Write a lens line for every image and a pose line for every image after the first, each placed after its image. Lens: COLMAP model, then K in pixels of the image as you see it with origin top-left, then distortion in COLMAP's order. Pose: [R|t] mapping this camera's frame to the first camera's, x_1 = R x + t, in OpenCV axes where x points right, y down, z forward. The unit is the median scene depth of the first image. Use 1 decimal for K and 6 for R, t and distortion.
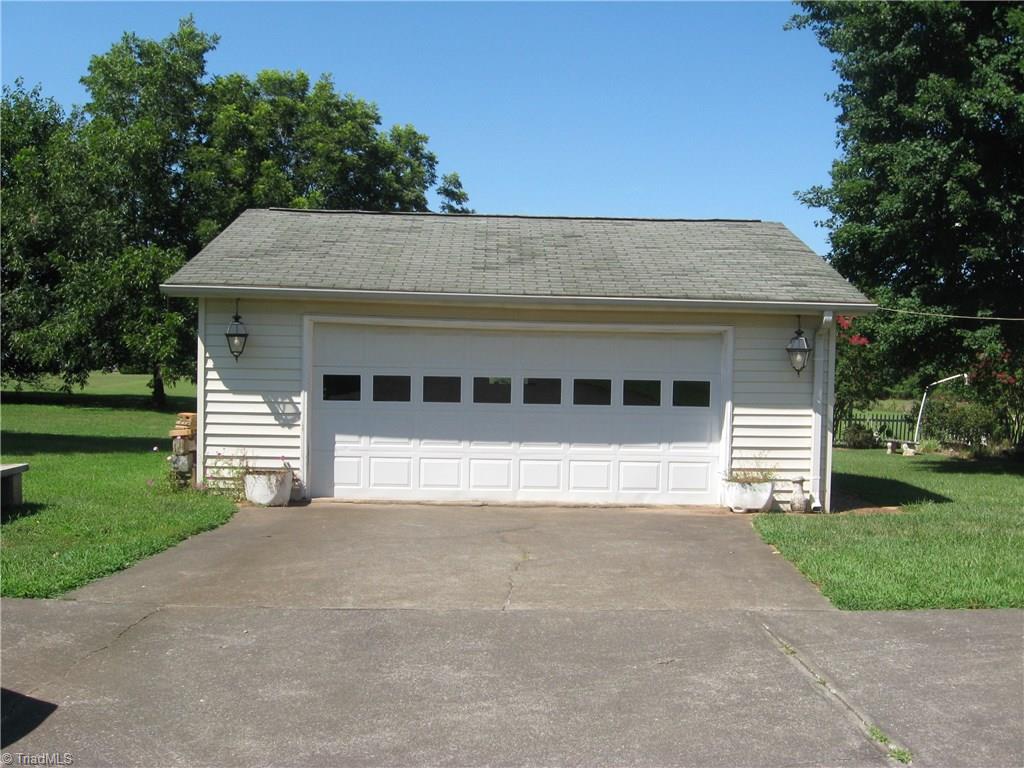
lens RADIAL K [[1073.3, 0, 508.8], [0, 1073.3, 378.6], [0, 0, 1]] dist [-0.117754, 0.000000]
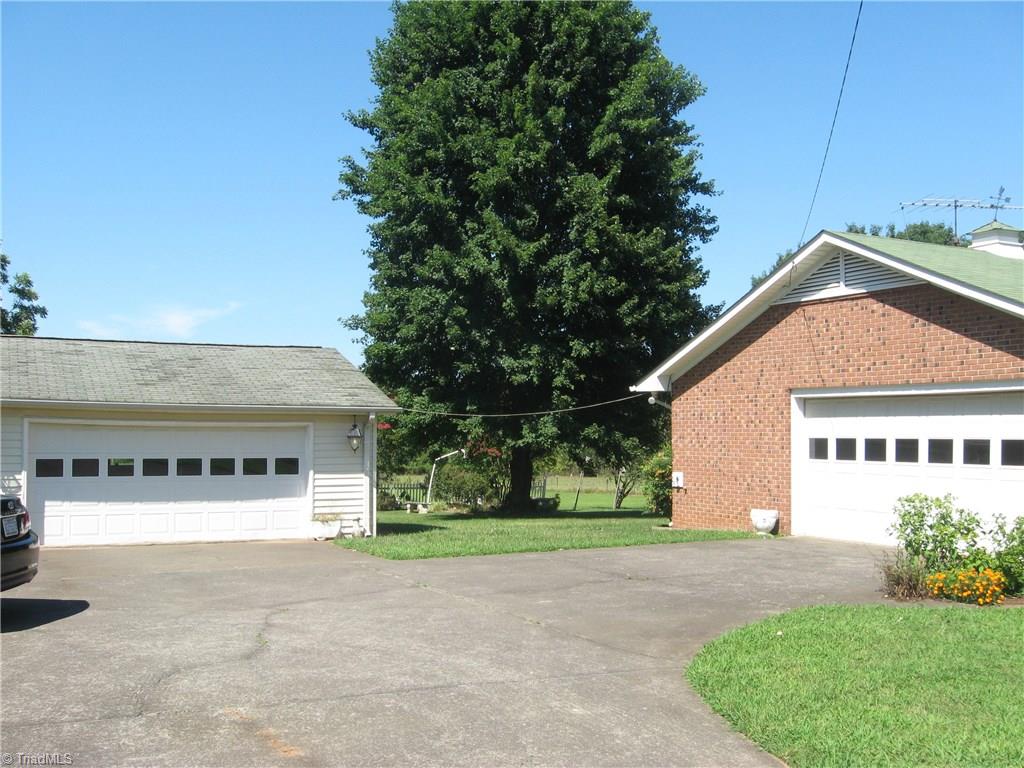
lens RADIAL K [[1073.3, 0, 515.1], [0, 1073.3, 381.6], [0, 0, 1]] dist [-0.117754, 0.000000]
pose [[0.900481, 0.003790, 0.434880, -0.152160], [0.027880, 0.997402, -0.066421, 0.002751], [-0.434002, 0.071935, 0.898036, -0.400820]]
